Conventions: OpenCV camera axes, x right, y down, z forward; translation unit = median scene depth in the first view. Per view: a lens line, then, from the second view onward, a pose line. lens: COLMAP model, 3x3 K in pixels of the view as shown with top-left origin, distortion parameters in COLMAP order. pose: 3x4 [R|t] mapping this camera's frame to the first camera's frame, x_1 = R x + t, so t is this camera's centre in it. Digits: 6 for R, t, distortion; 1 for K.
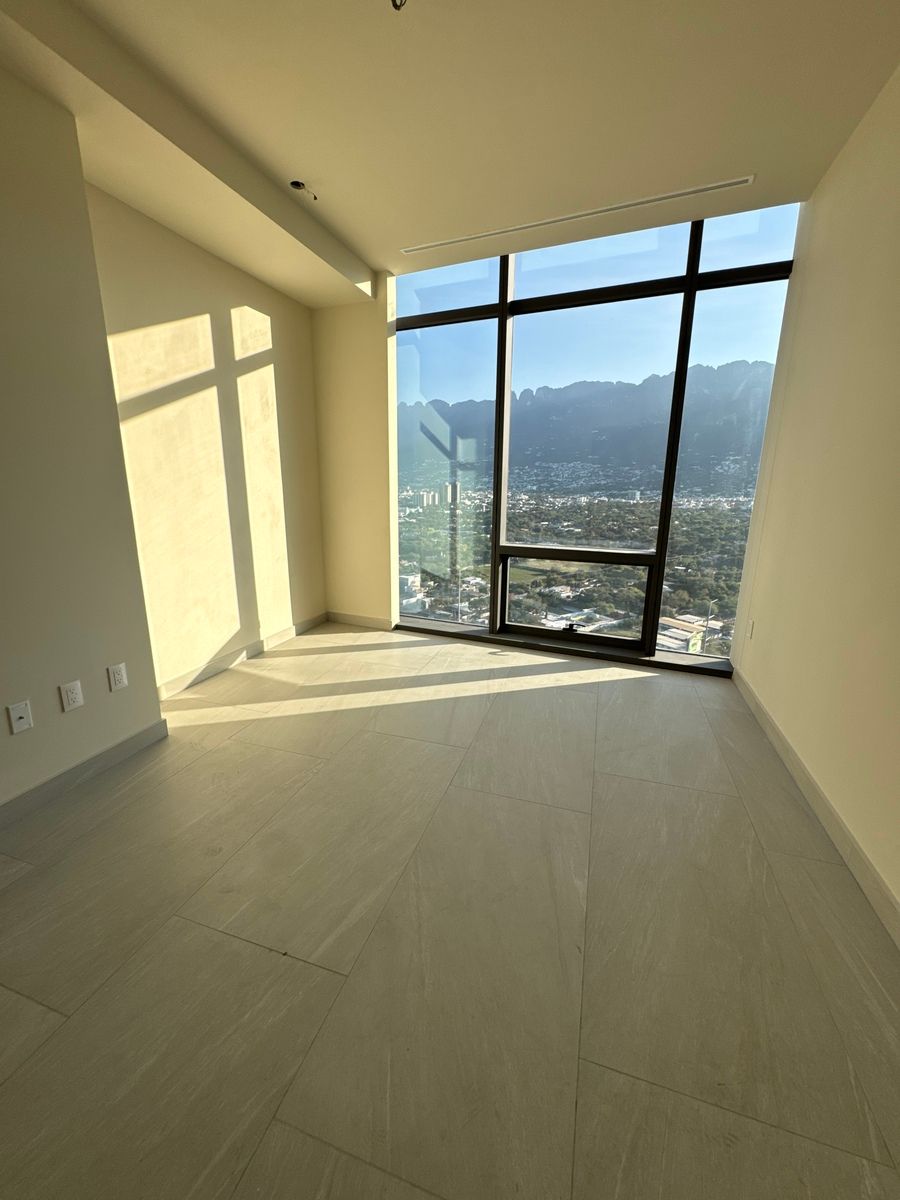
lens RADIAL K [[481.5, 0, 449.6], [0, 481.5, 602.6], [0, 0, 1]] dist [-0.005623, 0.000890]
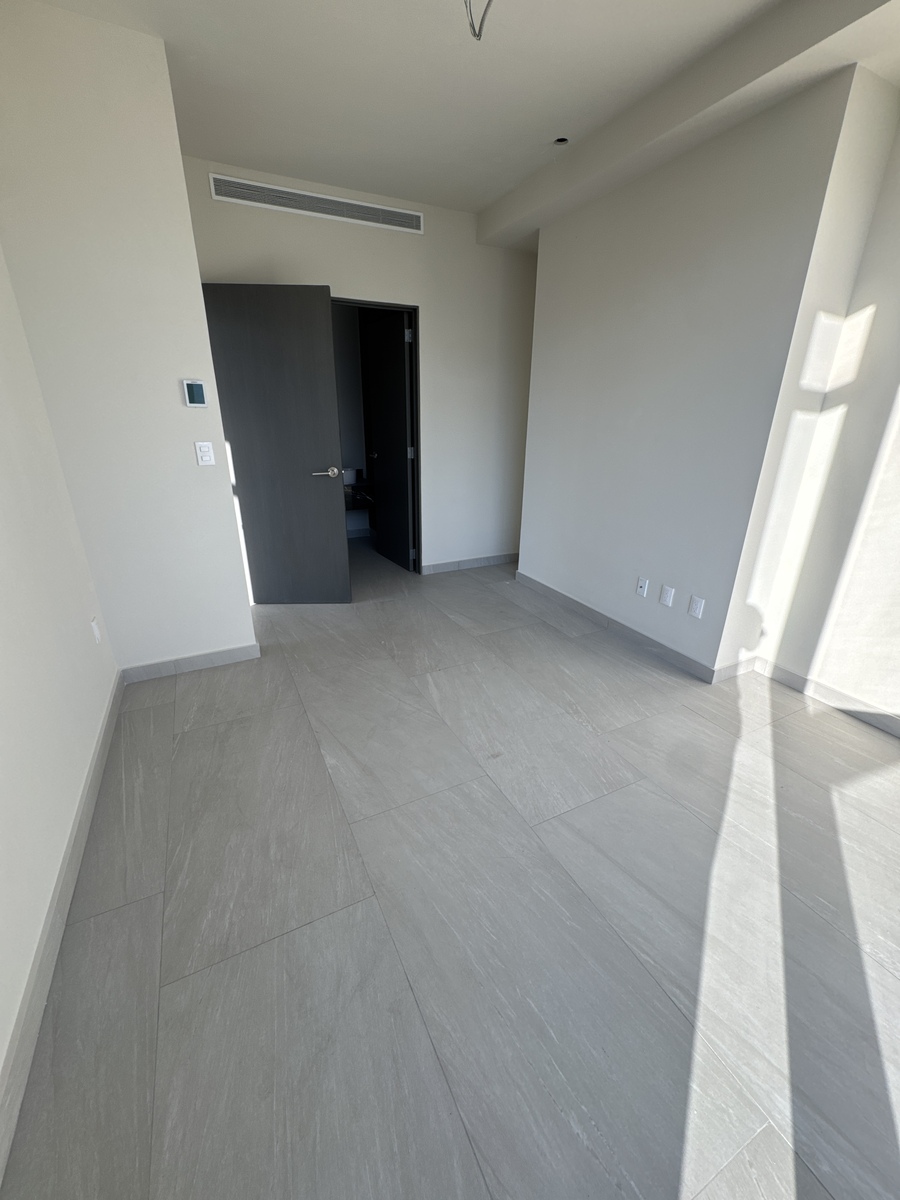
lens RADIAL K [[481.5, 0, 449.1], [0, 481.5, 602.4], [0, 0, 1]] dist [-0.005623, 0.000890]
pose [[-0.715349, 0.244325, -0.654661, 0.428448], [-0.181982, 0.839410, 0.512126, -0.278811], [0.674654, 0.485485, -0.556009, 0.934974]]
